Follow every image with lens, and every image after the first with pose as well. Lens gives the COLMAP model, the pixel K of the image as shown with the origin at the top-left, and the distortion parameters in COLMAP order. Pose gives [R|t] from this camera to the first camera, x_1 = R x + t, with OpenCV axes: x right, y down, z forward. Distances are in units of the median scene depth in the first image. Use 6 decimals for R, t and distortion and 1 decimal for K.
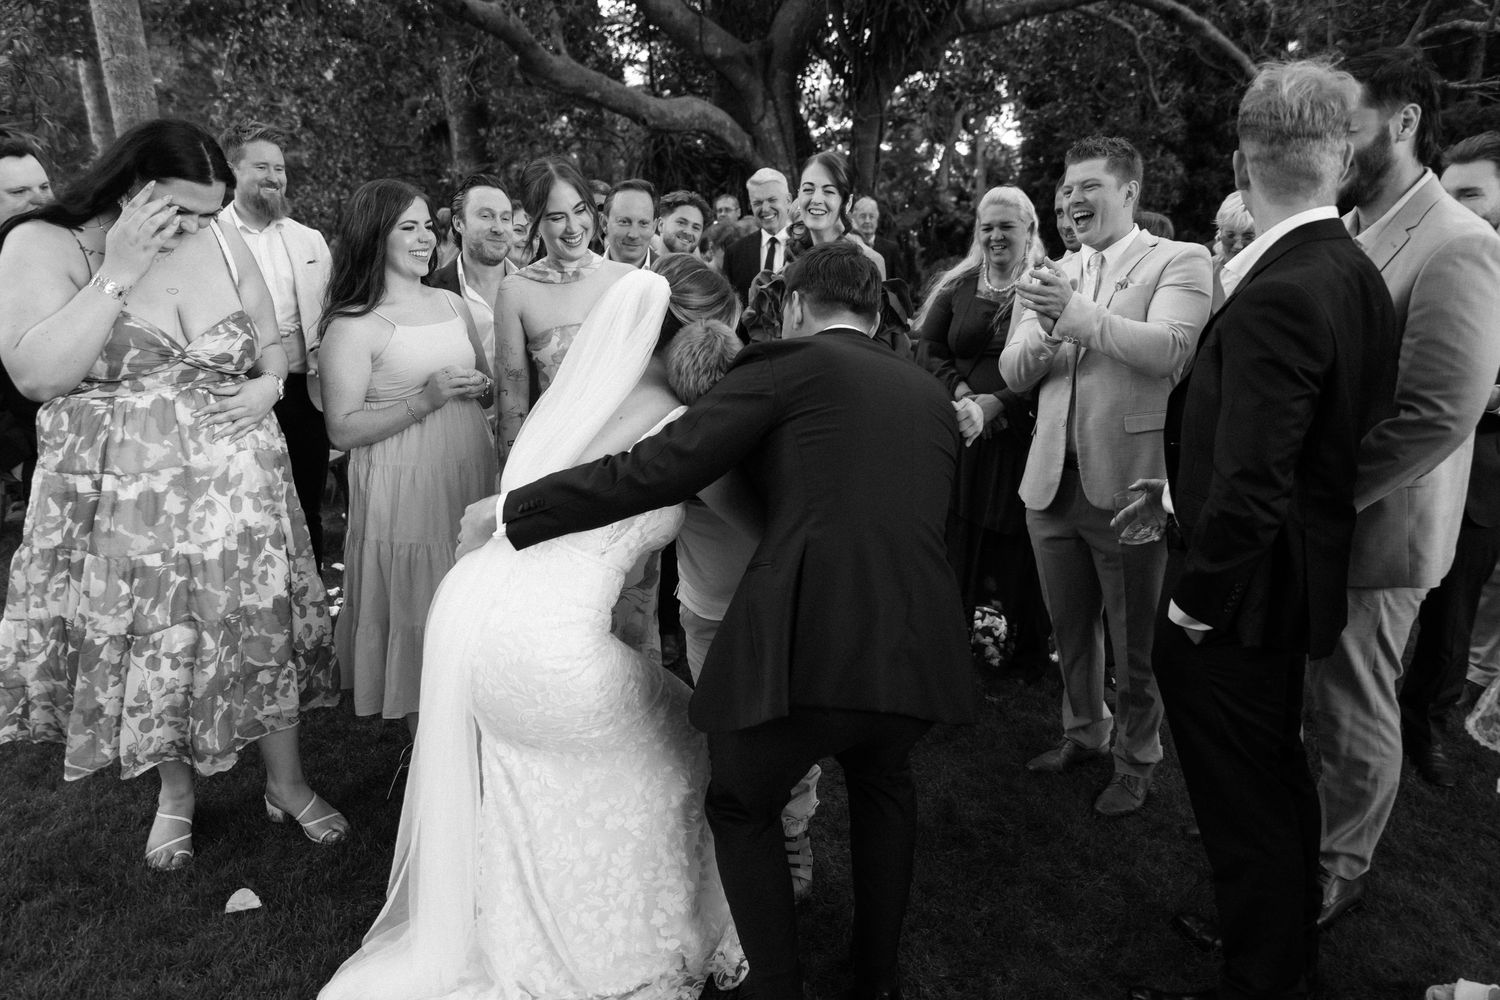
lens RADIAL K [[1018.3, 0, 750.0], [0, 1018.3, 500.0], [0, 0, 1]] dist [0.008328, 0.002330]
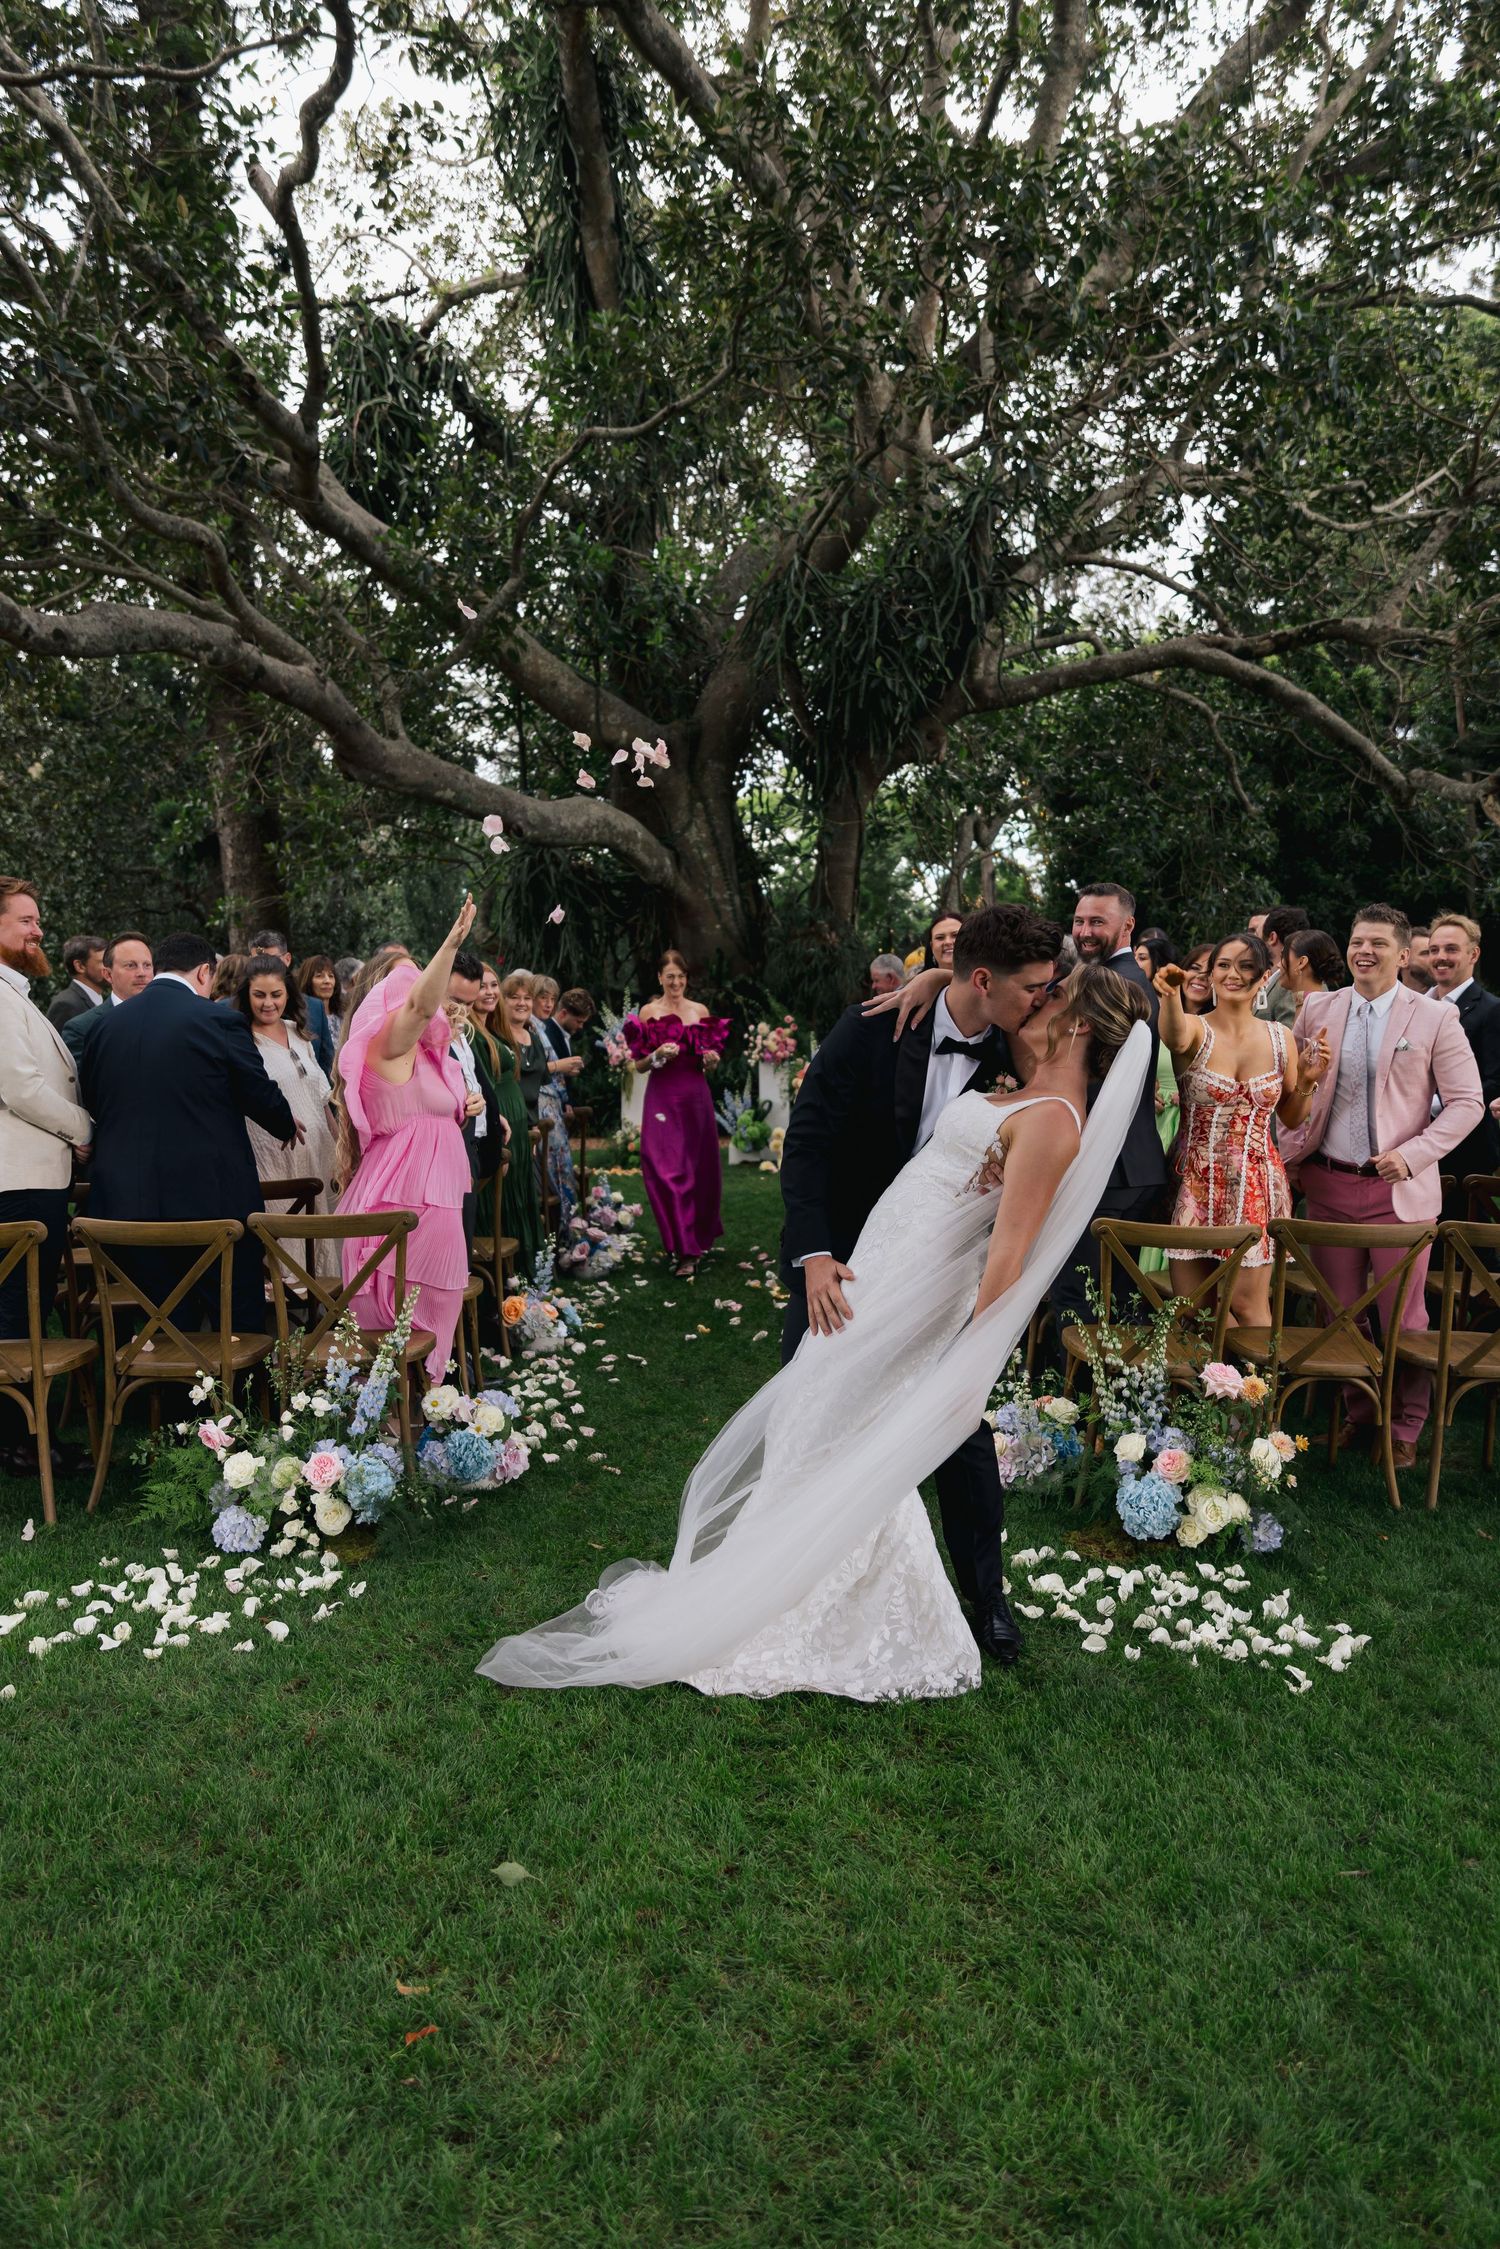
lens RADIAL K [[1526.8, 0, 750.0], [0, 1526.8, 1124.5], [0, 0, 1]] dist [0.008328, 0.002330]
pose [[0.997529, -0.017759, 0.067975, -0.019776], [0.028909, 0.985575, -0.166754, -0.003482], [-0.064033, 0.168307, 0.983653, 0.017306]]
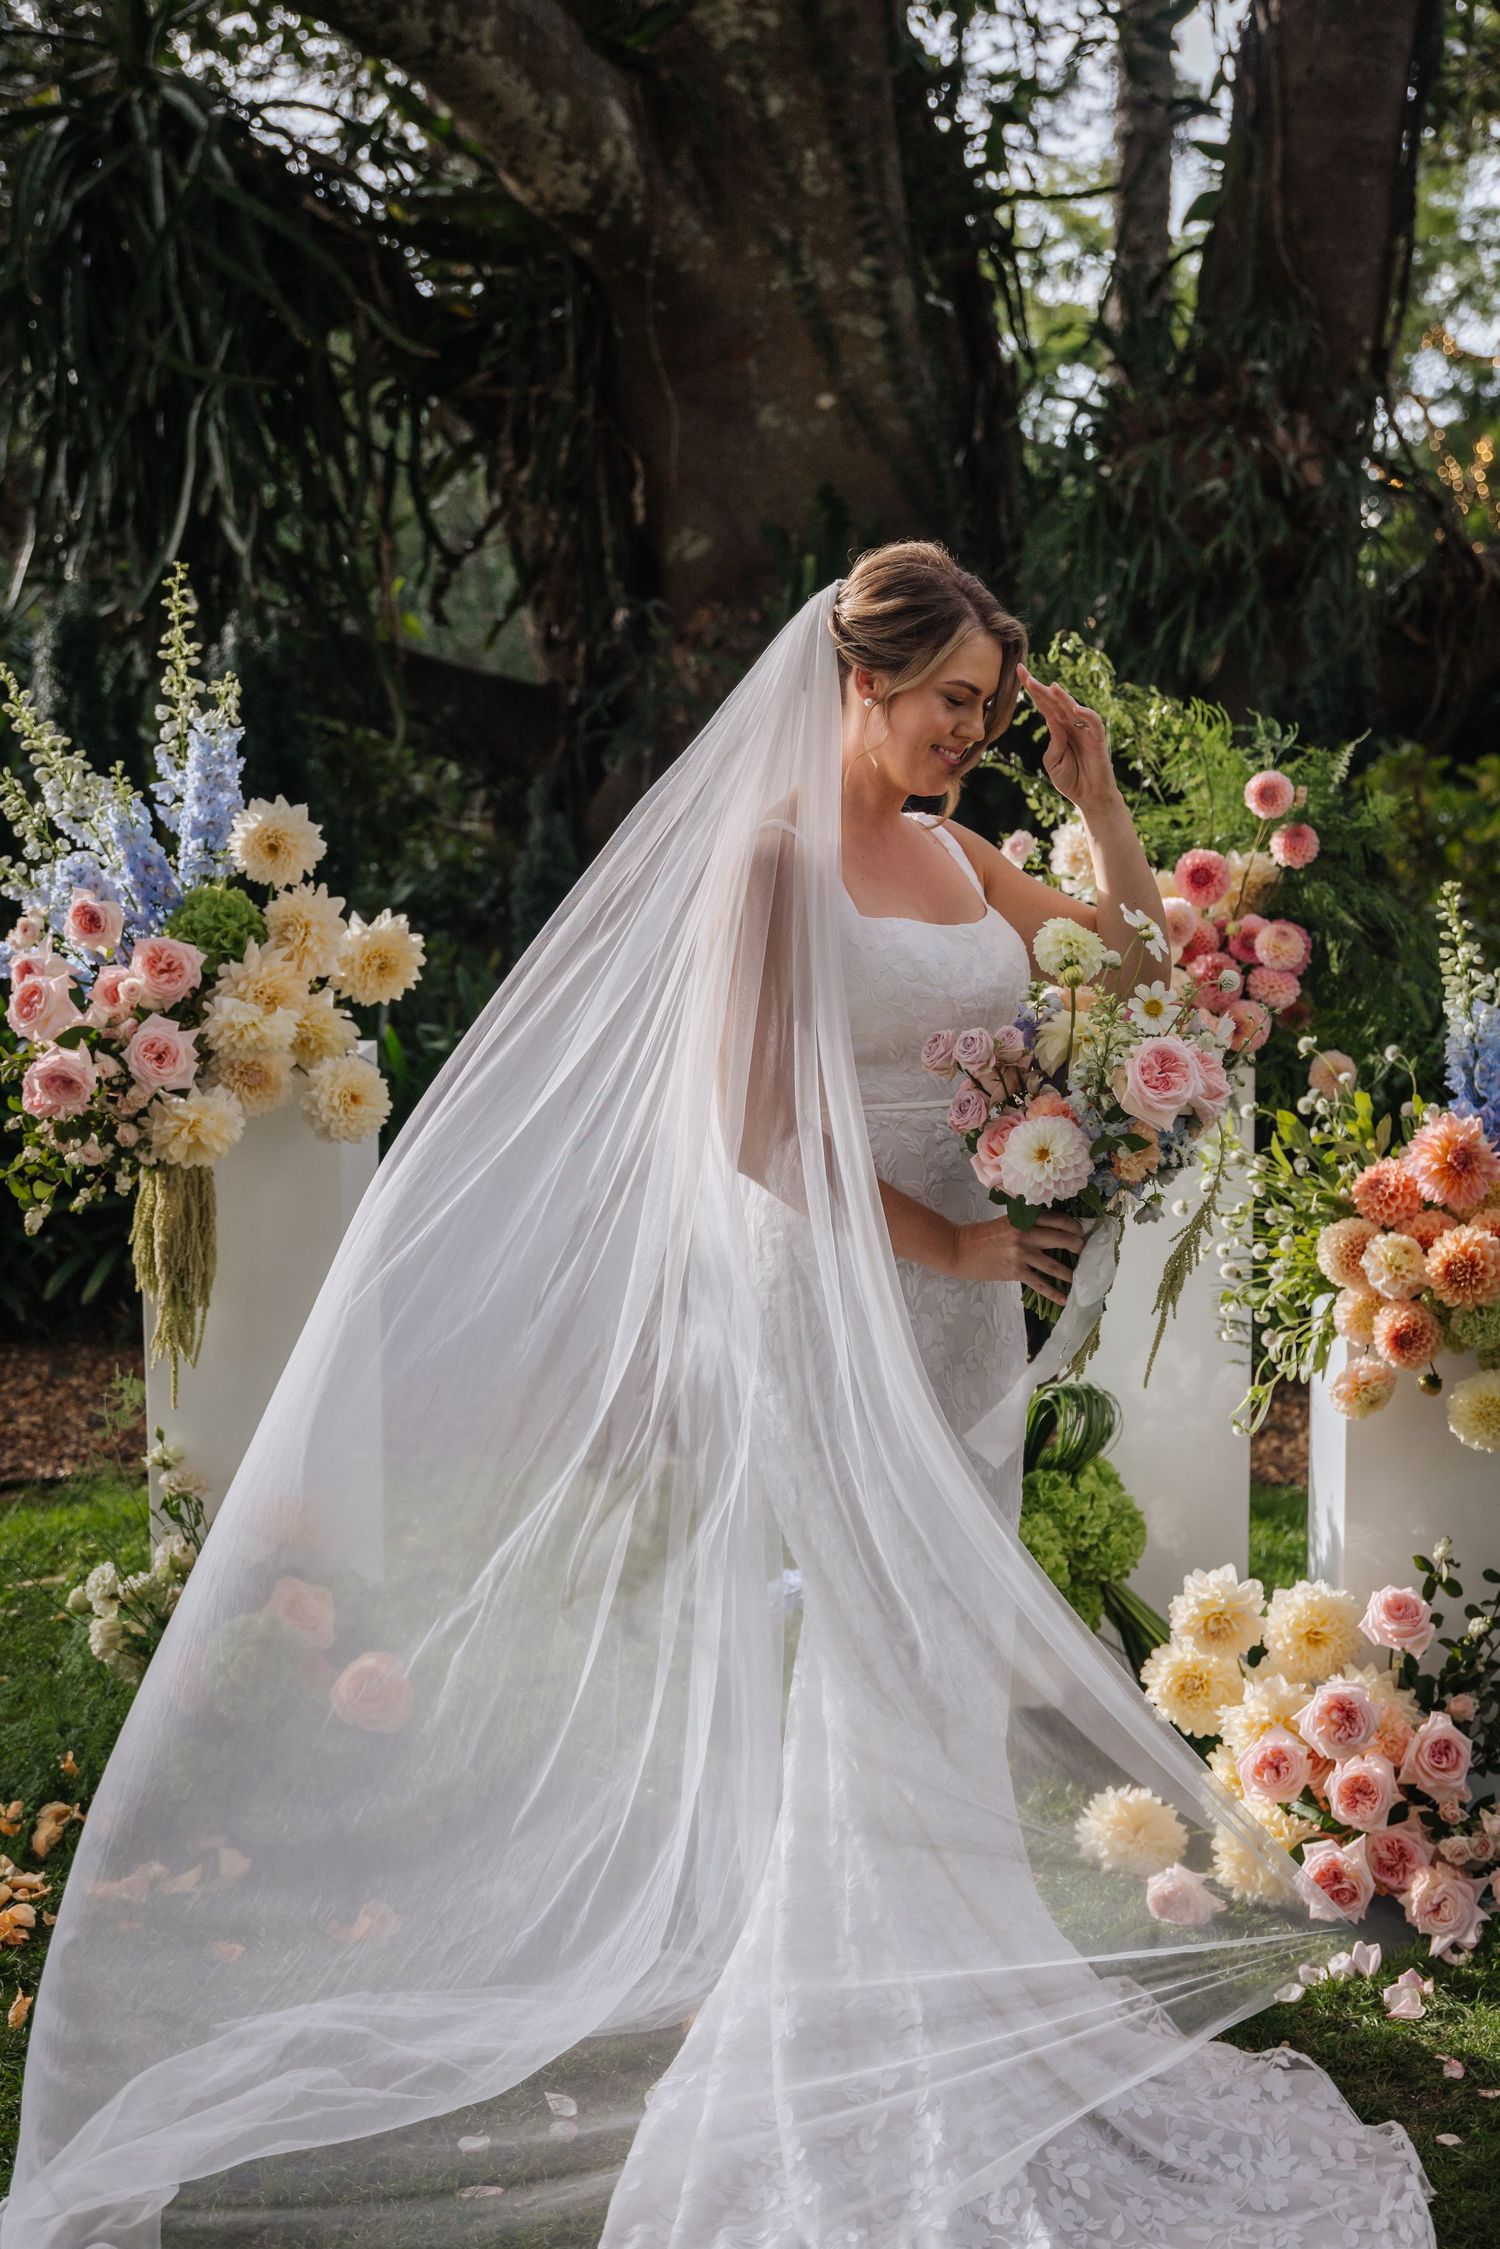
lens RADIAL K [[2747.2, 0, 750.0], [0, 2747.2, 1124.5], [0, 0, 1]] dist [-0.032036, -0.002798]
pose [[0.999848, -0.011704, 0.012920, 0.011326], [0.013004, 0.994315, -0.105683, -0.140131], [-0.011609, 0.105835, 0.994316, 0.572560]]
